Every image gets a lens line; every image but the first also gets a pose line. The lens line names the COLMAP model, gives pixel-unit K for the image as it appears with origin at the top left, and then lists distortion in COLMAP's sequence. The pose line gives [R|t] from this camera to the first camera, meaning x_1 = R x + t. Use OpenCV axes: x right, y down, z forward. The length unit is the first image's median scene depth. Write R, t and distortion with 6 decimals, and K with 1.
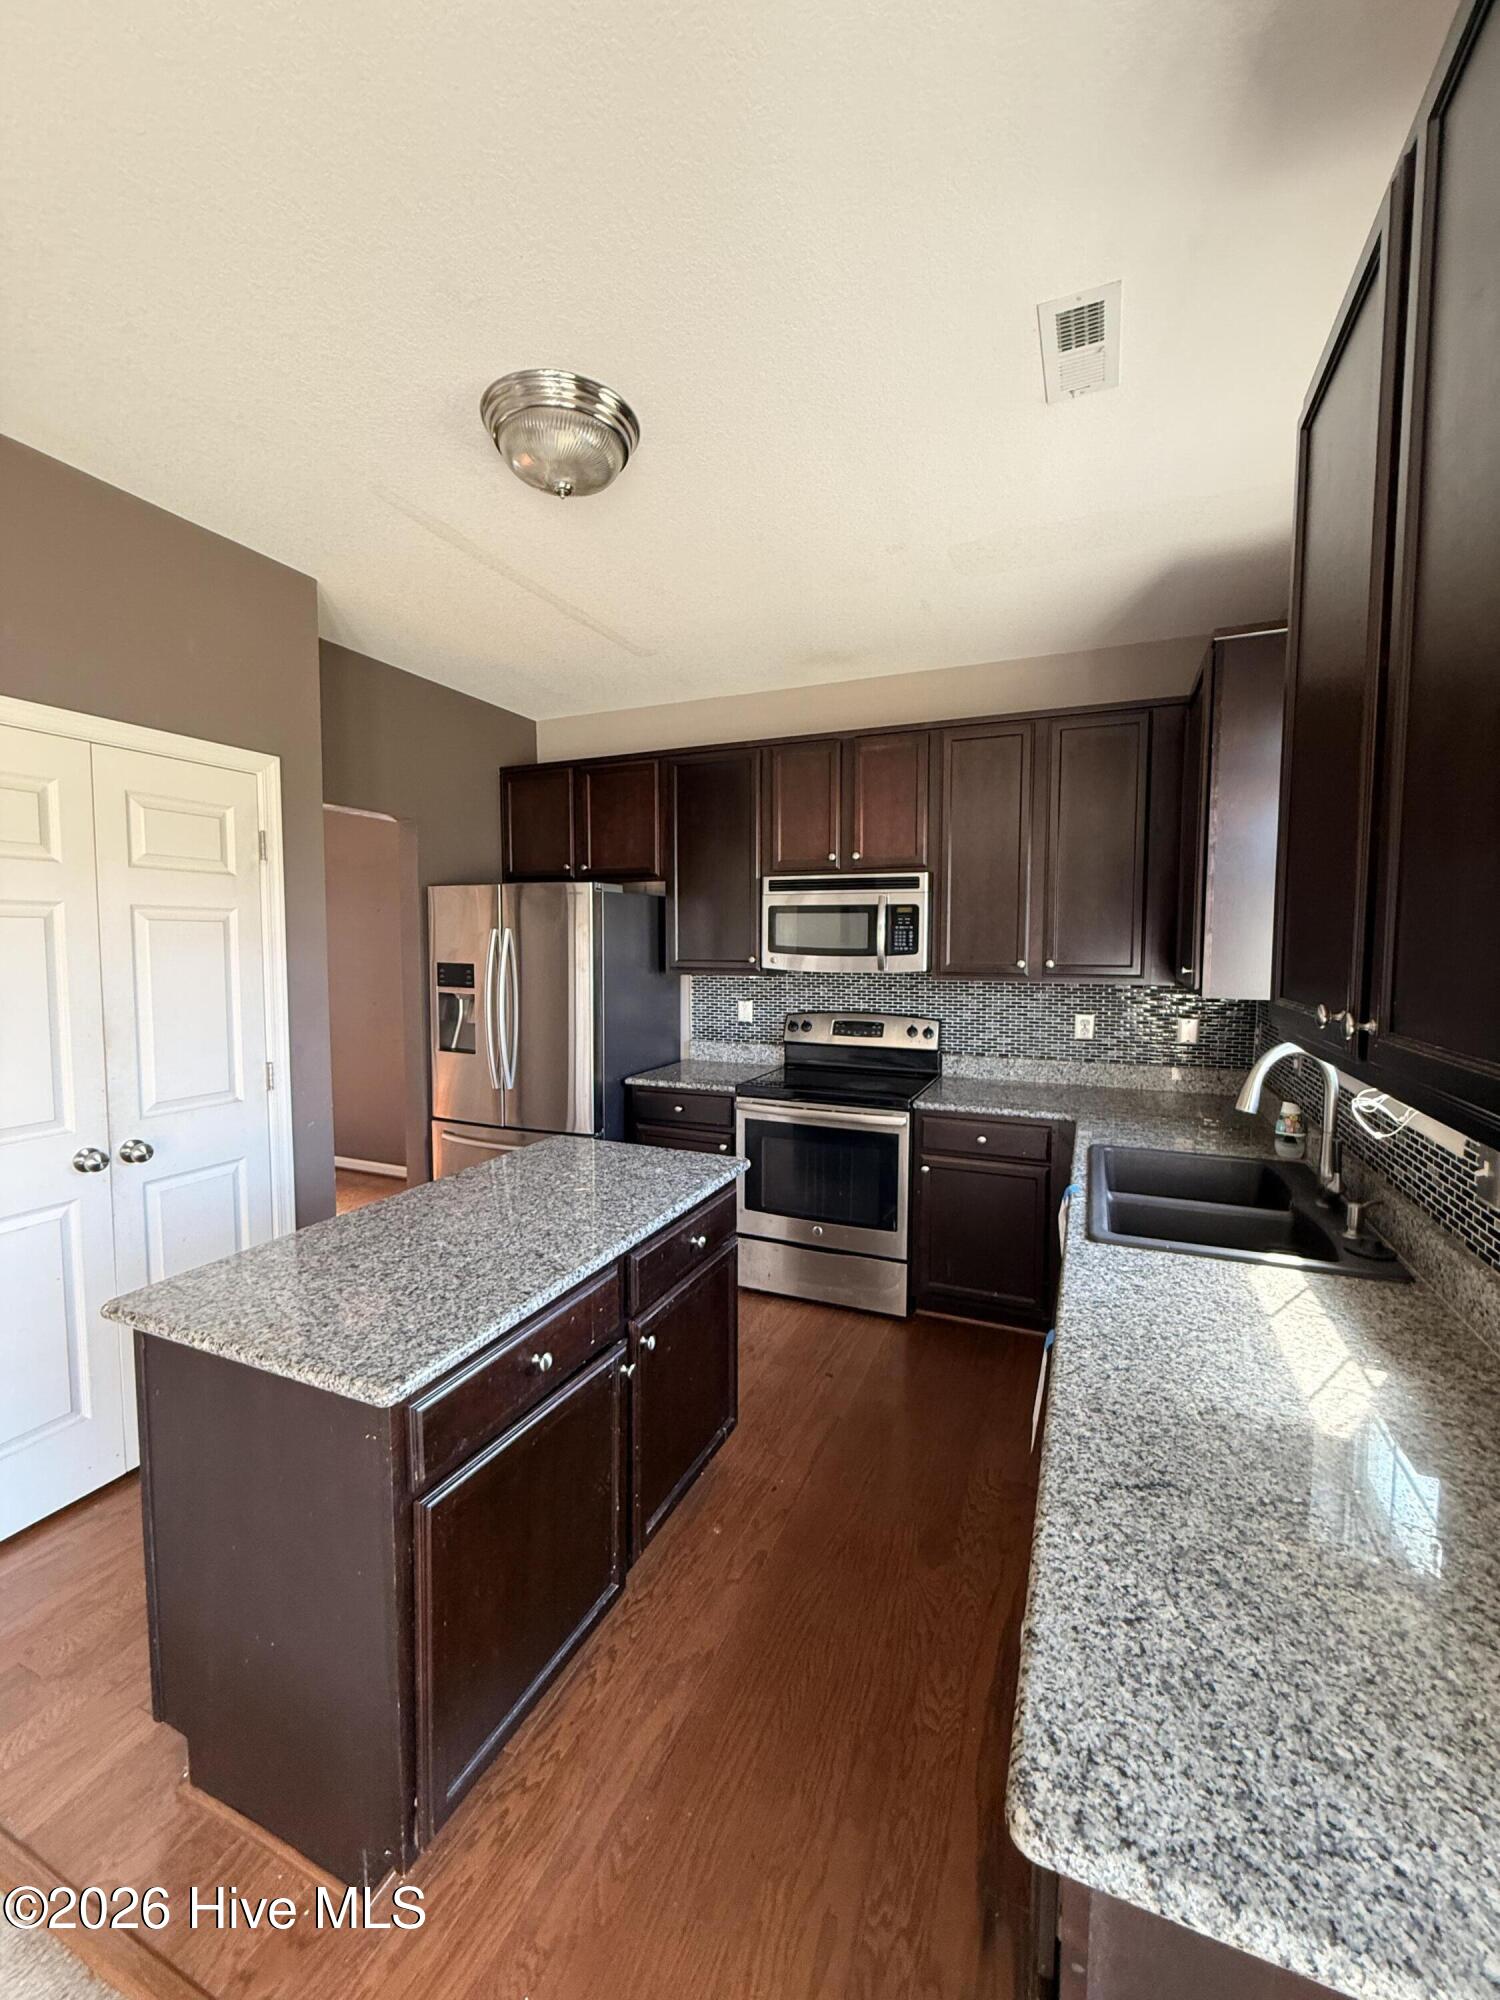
lens RADIAL K [[800.4, 0, 755.8], [0, 800.4, 993.4], [0, 0, 1]] dist [-0.002707, 0.000112]
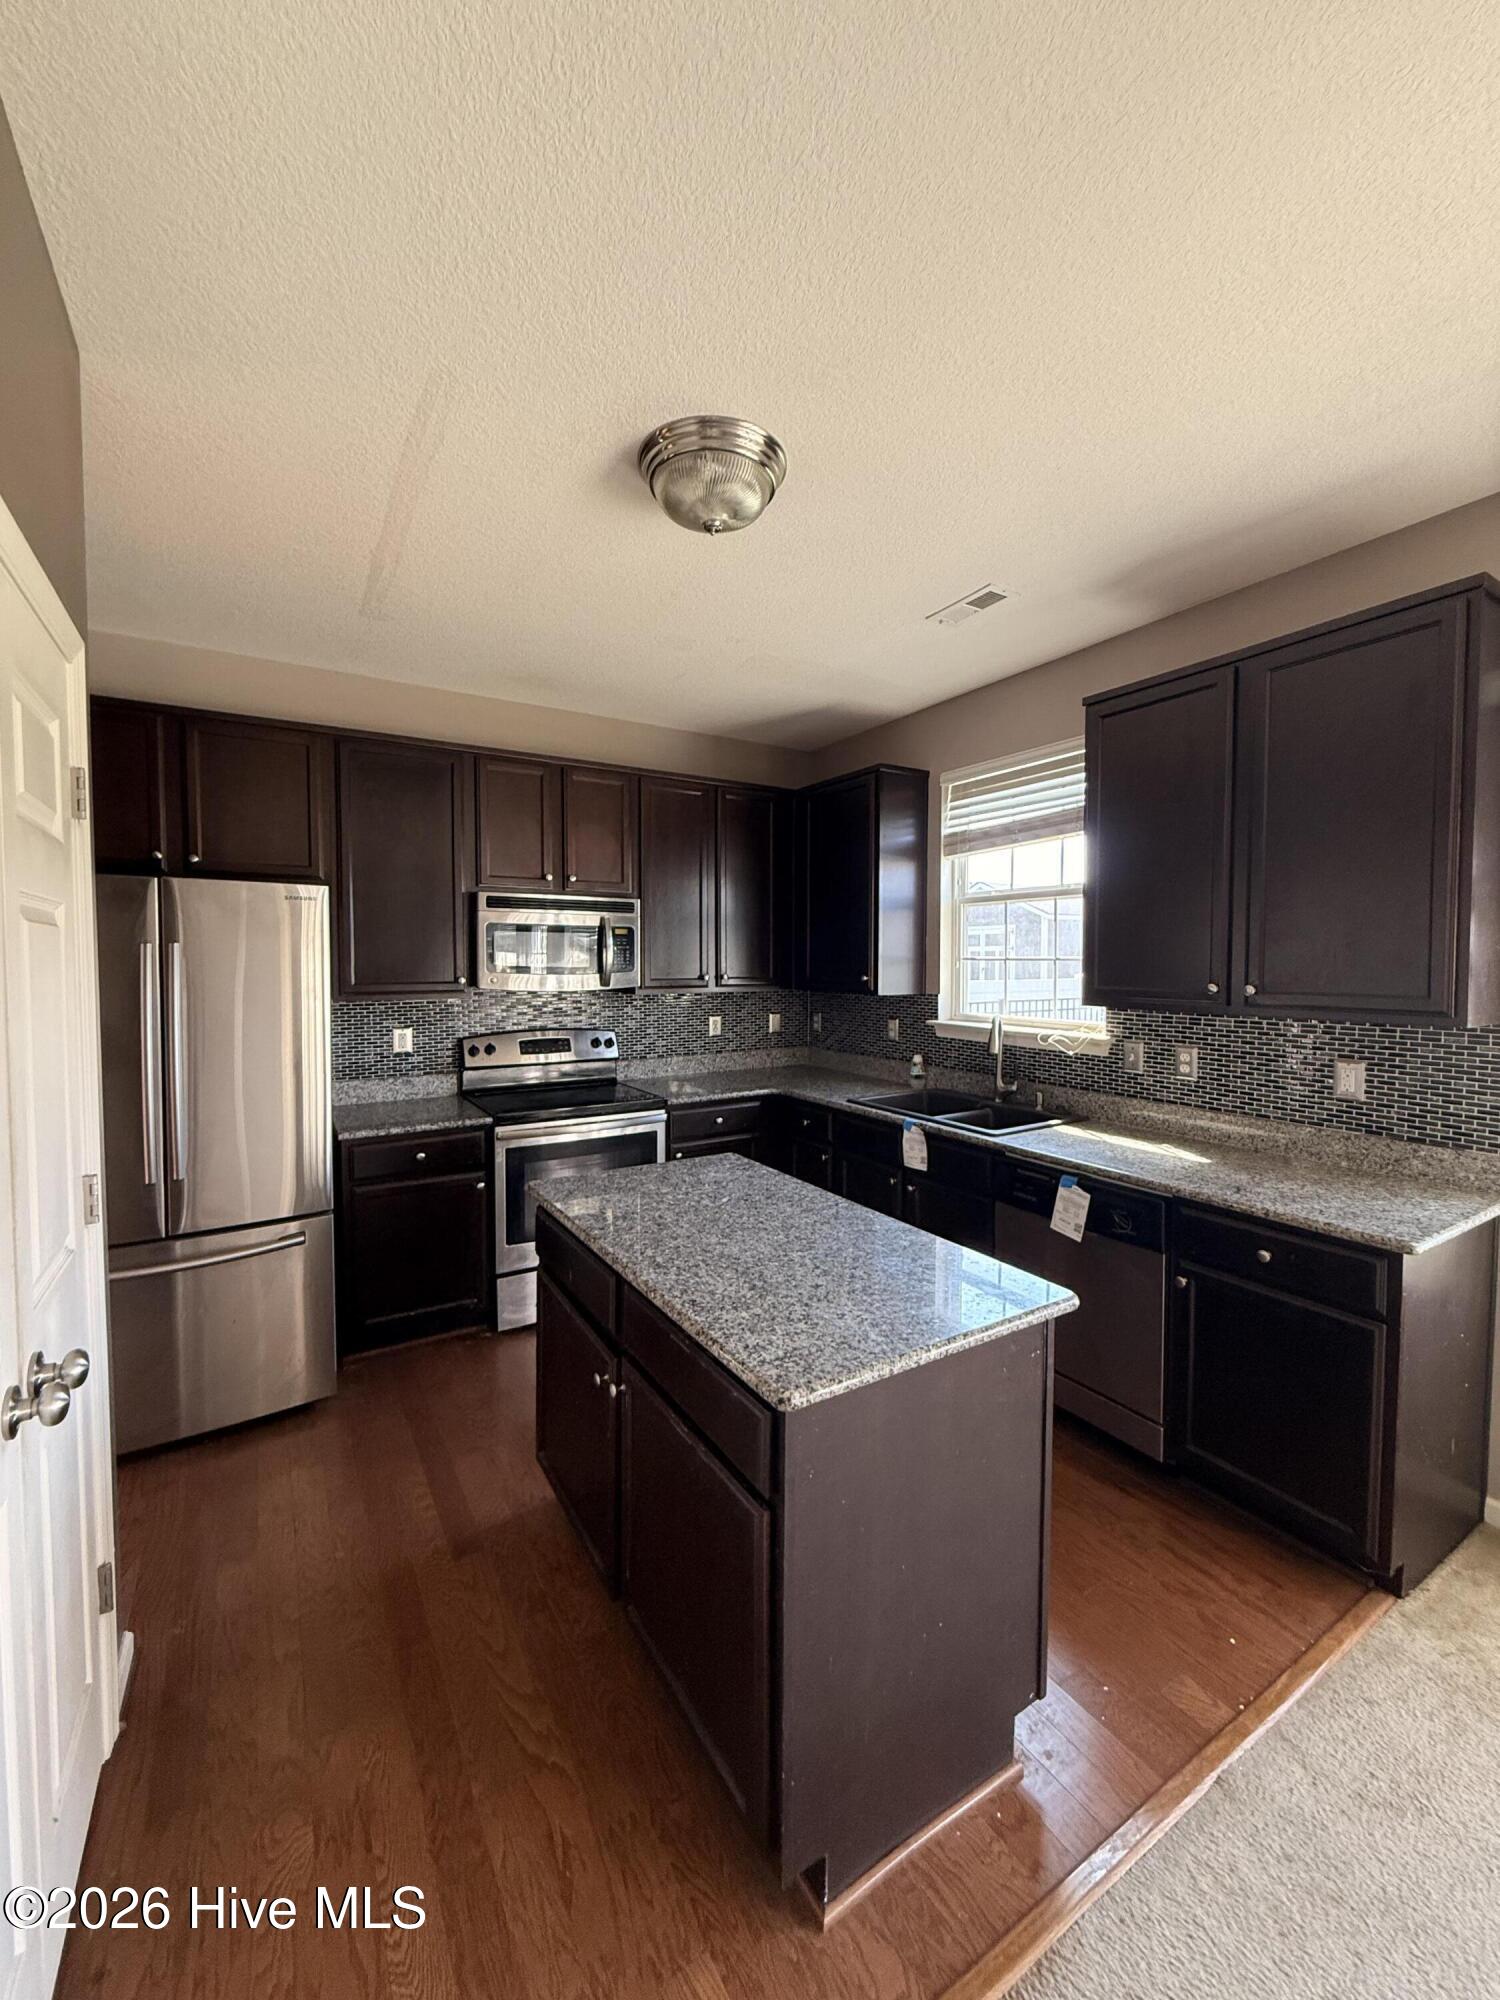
lens RADIAL K [[800.4, 0, 755.8], [0, 800.4, 993.4], [0, 0, 1]] dist [-0.002707, 0.000112]
pose [[0.569189, -0.038169, 0.821320, -0.601404], [0.057426, 0.998328, 0.006597, -0.015102], [-0.820199, 0.043410, 0.570429, 0.212164]]
